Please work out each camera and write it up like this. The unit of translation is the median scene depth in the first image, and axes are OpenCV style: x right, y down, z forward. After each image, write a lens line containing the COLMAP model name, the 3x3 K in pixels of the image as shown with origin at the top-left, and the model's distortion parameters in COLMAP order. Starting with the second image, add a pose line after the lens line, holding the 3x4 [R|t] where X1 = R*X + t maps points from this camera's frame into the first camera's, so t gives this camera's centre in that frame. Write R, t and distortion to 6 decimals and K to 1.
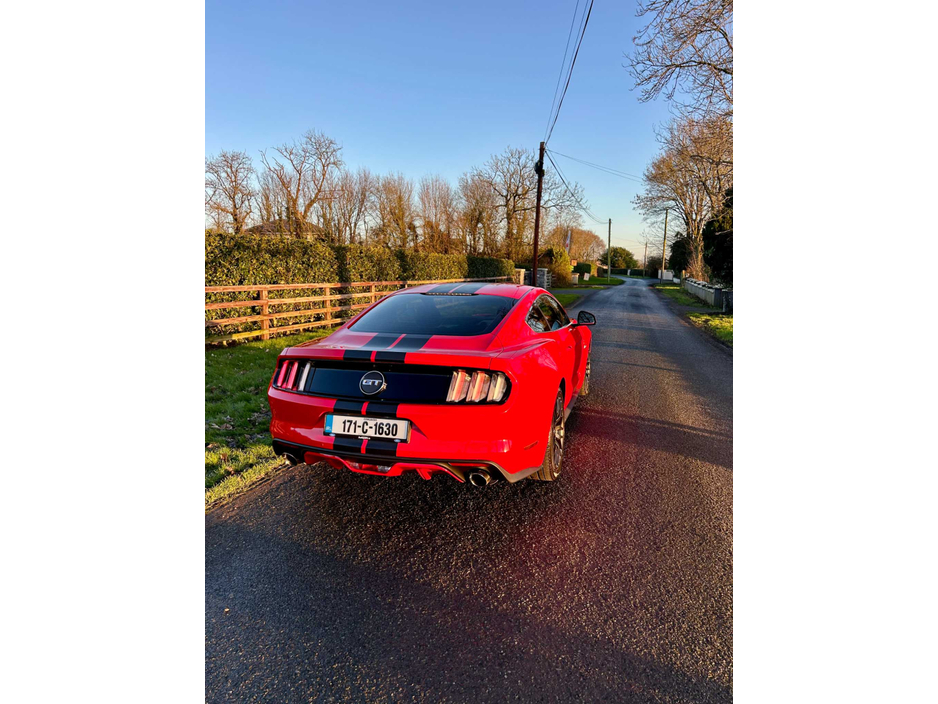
lens RADIAL K [[546.2, 0, 474.9], [0, 546.2, 359.3], [0, 0, 1]] dist [0.018816, -0.002718]
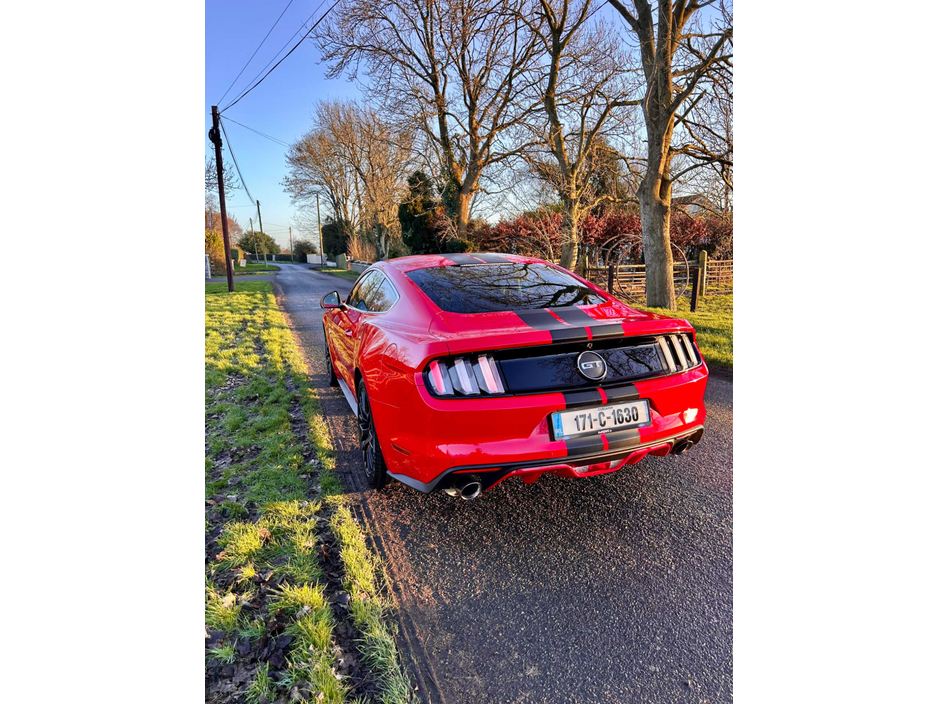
lens RADIAL K [[546.2, 0, 469.9], [0, 546.2, 359.4], [0, 0, 1]] dist [0.018816, -0.002718]
pose [[0.794093, -0.142357, 0.590890, -0.199072], [0.127620, 0.989564, 0.066897, -0.010877], [-0.594247, 0.022287, 0.803974, 0.107799]]
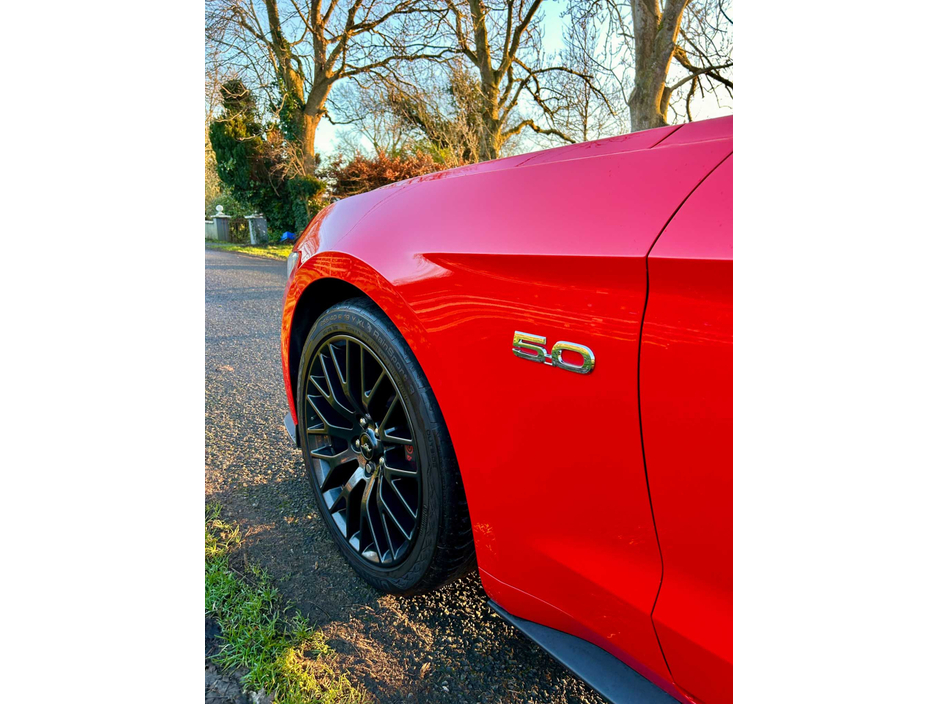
lens RADIAL K [[546.2, 0, 468.6], [0, 546.2, 351.8], [0, 0, 1]] dist [0.018816, -0.002718]
pose [[0.535205, -0.200869, 0.820492, -0.085658], [0.127684, 0.979393, 0.156482, -0.027015], [-0.835017, 0.021014, 0.549823, 0.474075]]
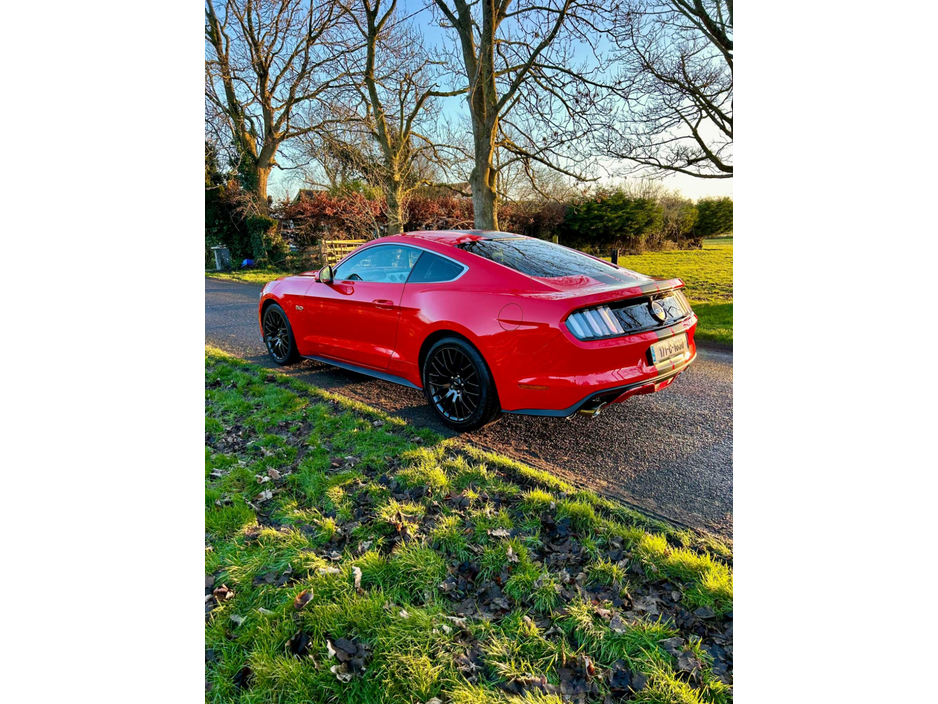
lens RADIAL K [[546.2, 0, 475.7], [0, 546.2, 353.4], [0, 0, 1]] dist [0.018816, -0.002718]
pose [[0.461591, -0.206901, 0.862627, -0.332282], [0.155274, 0.976252, 0.151067, -0.025002], [-0.873398, 0.064212, 0.482756, 0.190016]]
